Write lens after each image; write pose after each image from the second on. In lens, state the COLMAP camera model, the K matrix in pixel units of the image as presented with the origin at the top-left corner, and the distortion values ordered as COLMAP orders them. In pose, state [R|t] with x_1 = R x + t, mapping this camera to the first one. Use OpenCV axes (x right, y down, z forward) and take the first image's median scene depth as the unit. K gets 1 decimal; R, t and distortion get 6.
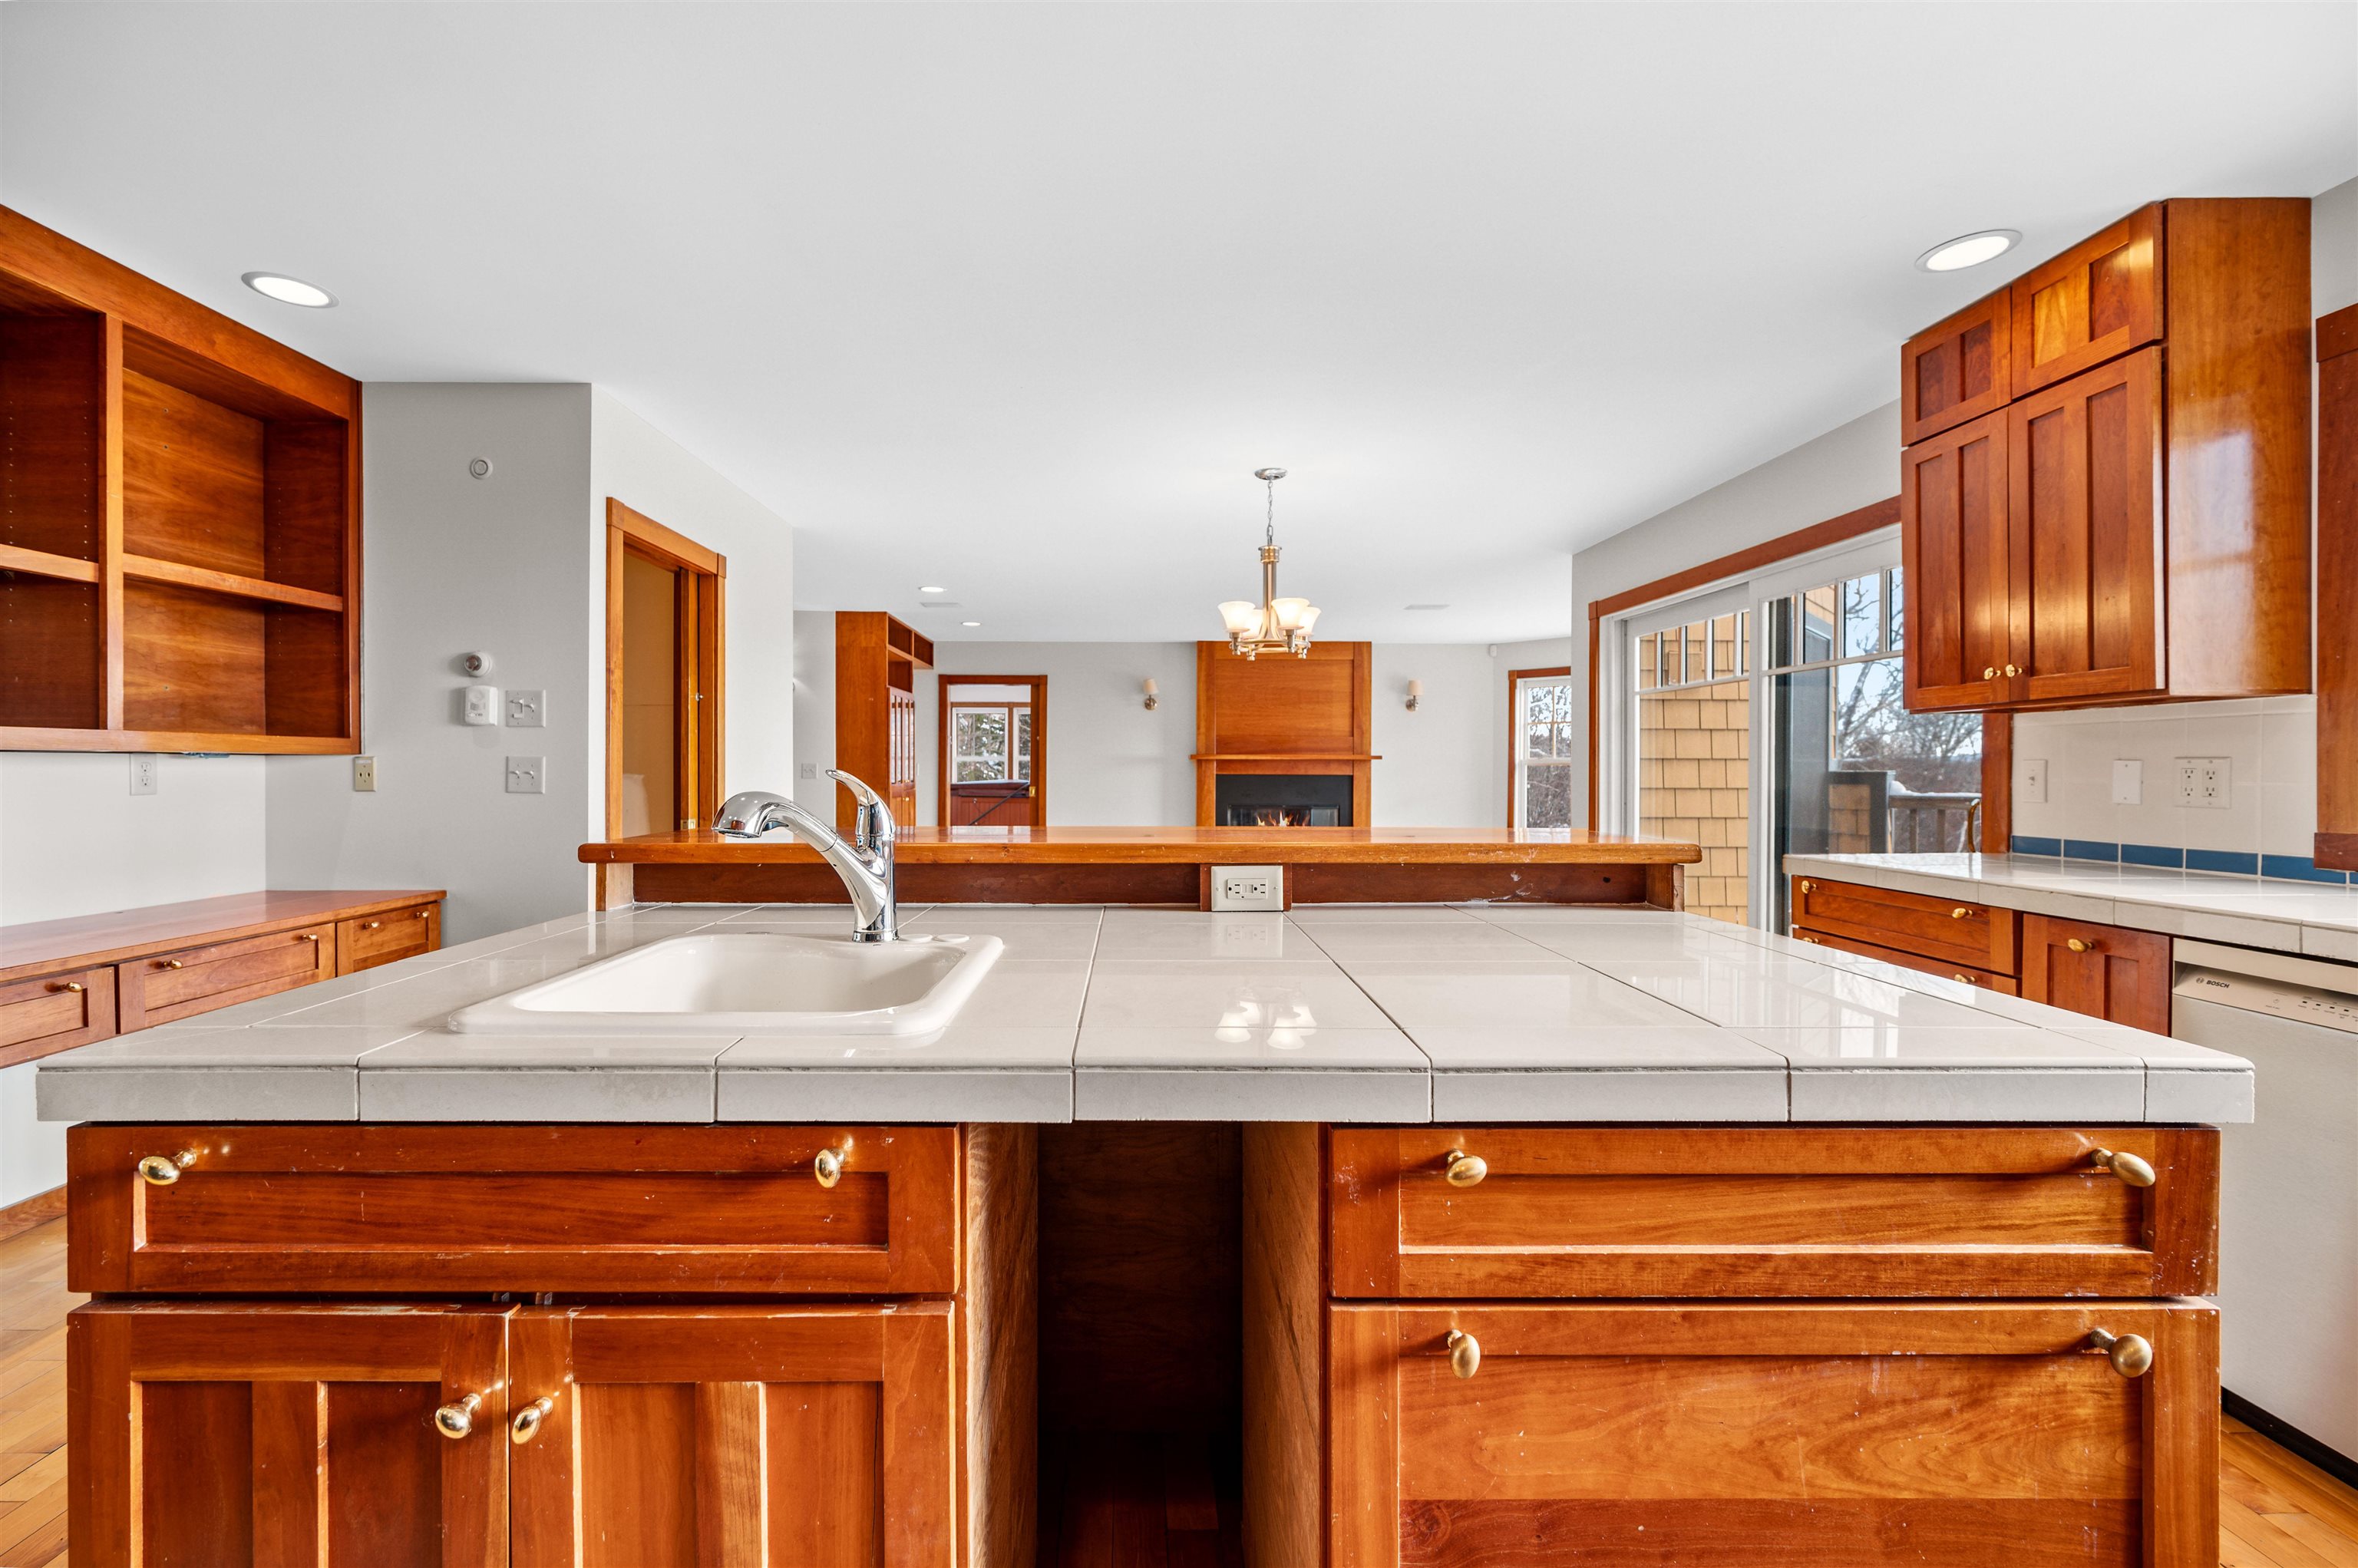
lens RADIAL K [[979.1, 0, 1137.4], [0, 979.1, 773.6], [0, 0, 1]] dist [0.001420, -0.000318]
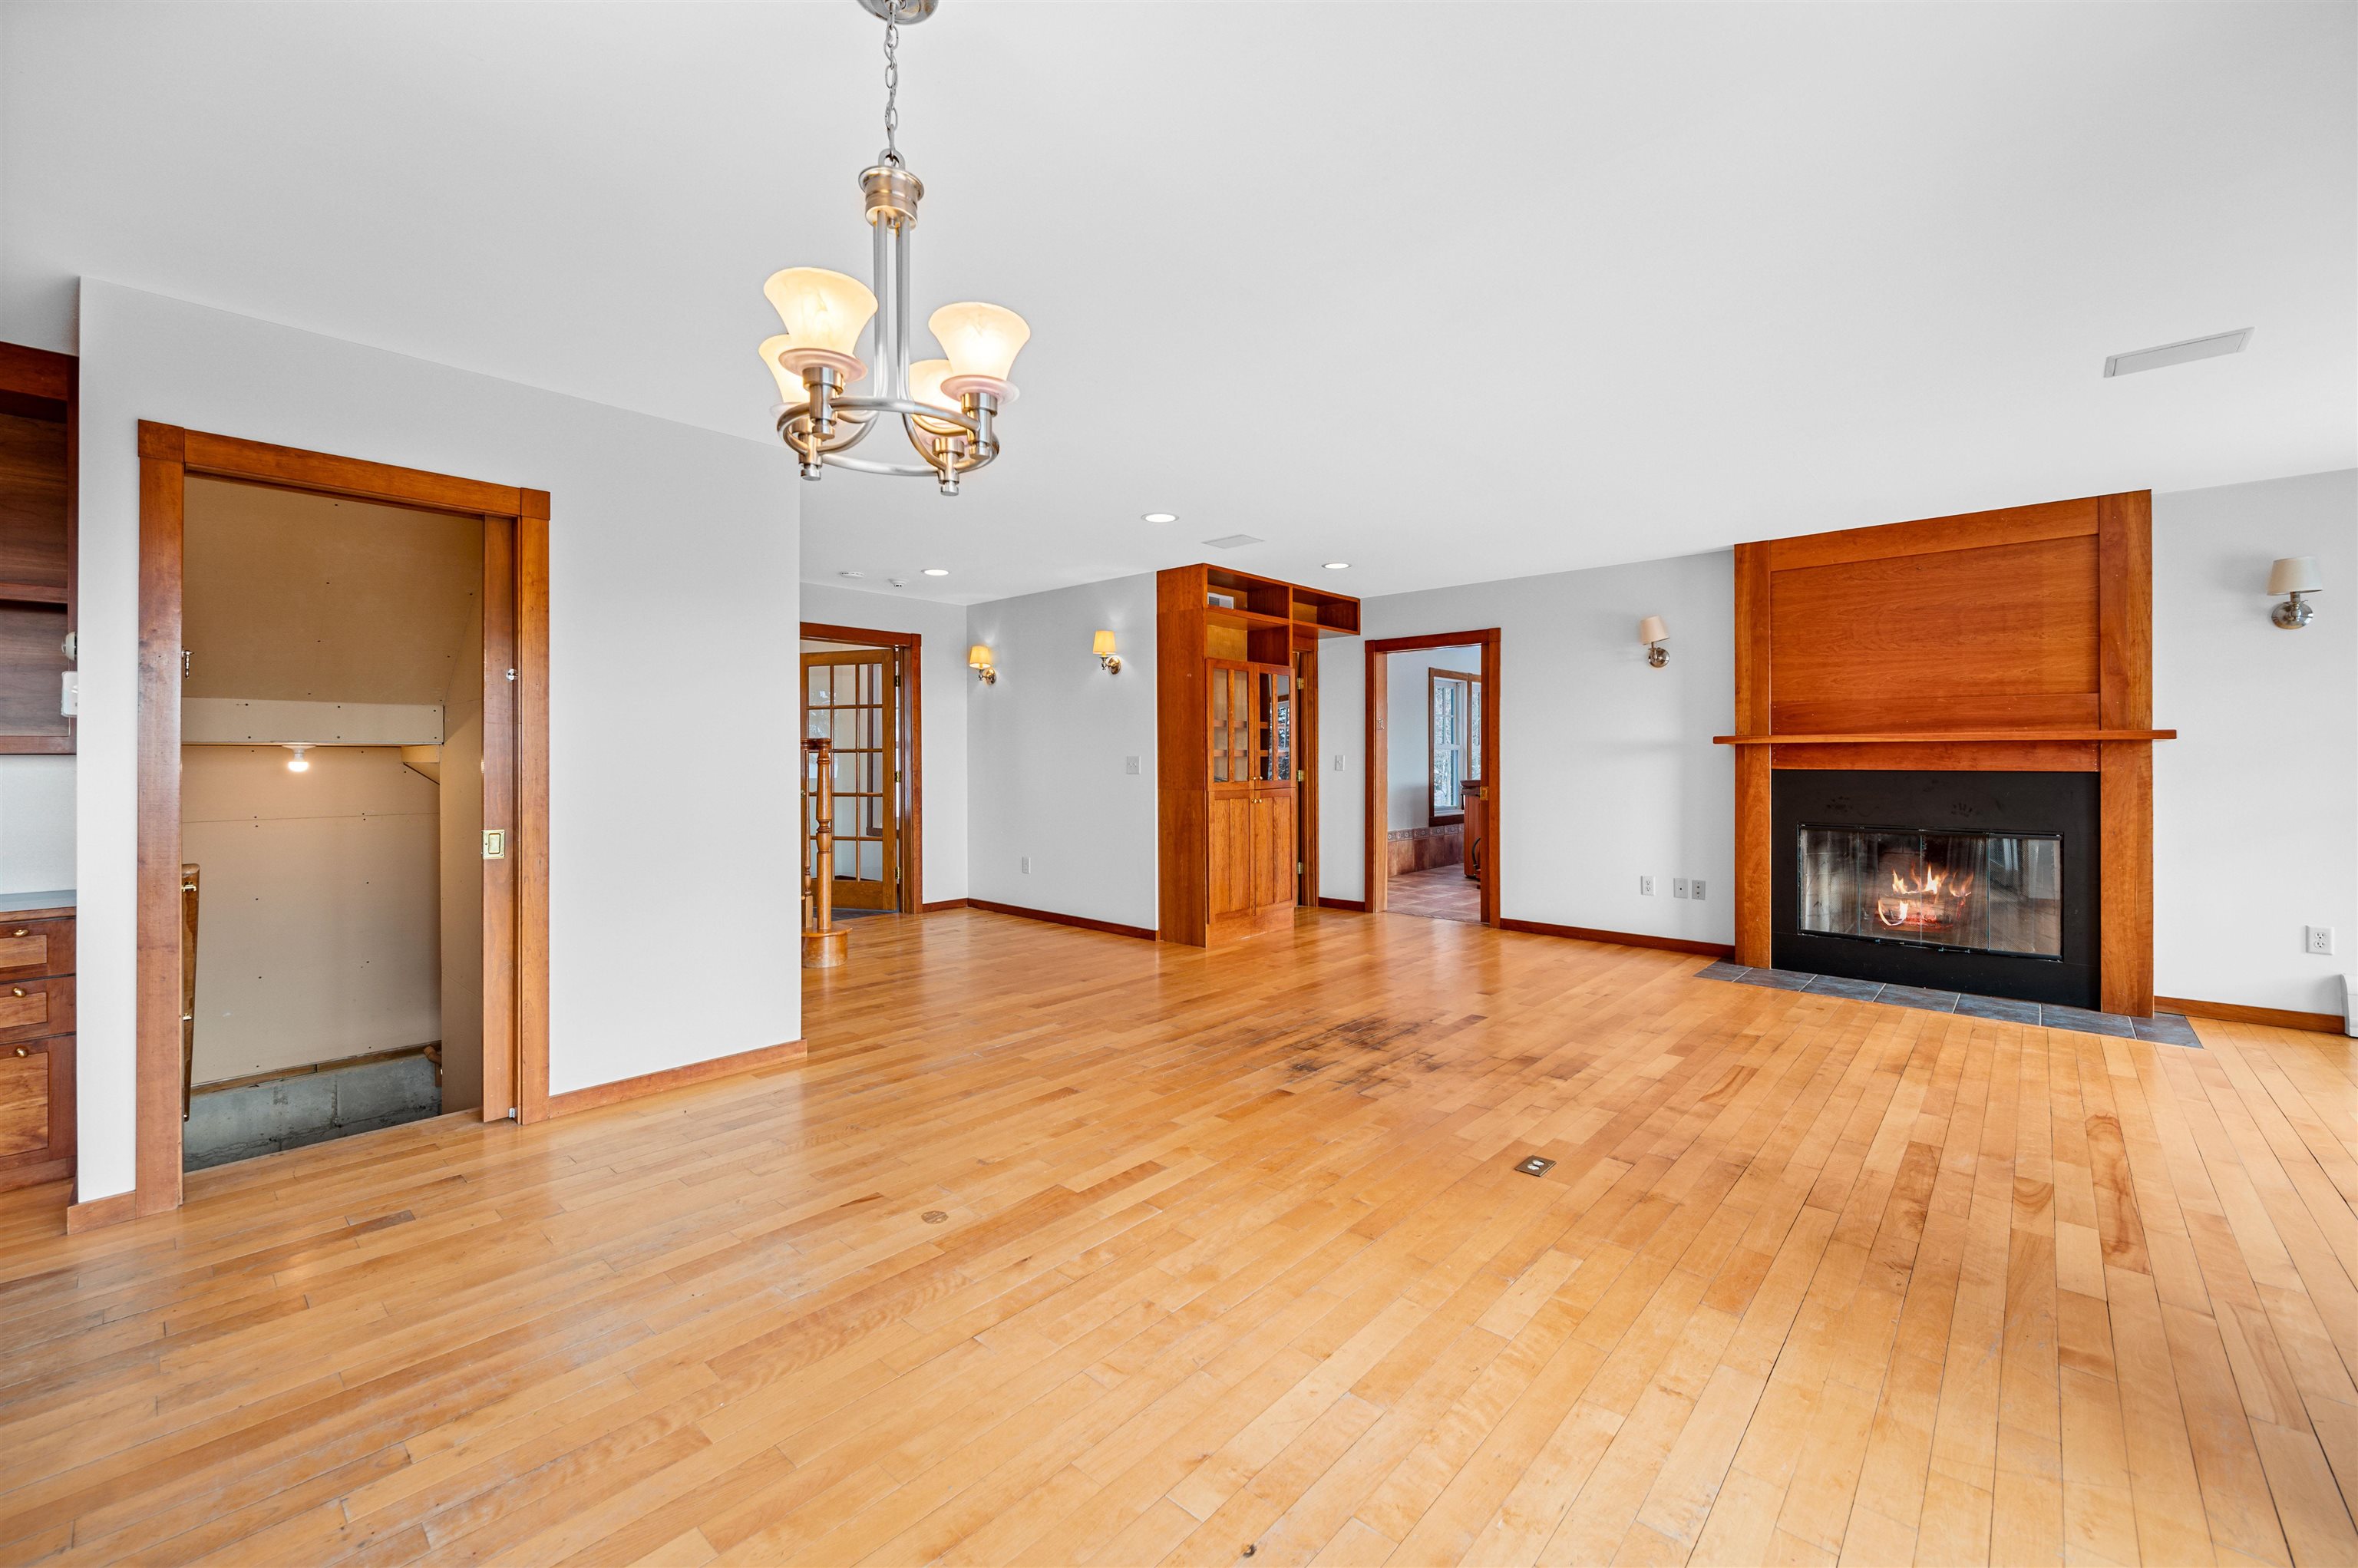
lens RADIAL K [[952.7, 0, 1179.9], [0, 952.7, 766.0], [0, 0, 1]] dist [0.000498, 0.000427]
pose [[0.739649, -0.000743, -0.672993, 0.602553], [0.000843, 1.000000, -0.000178, -0.004749], [0.672993, -0.000436, 0.739649, 1.033655]]
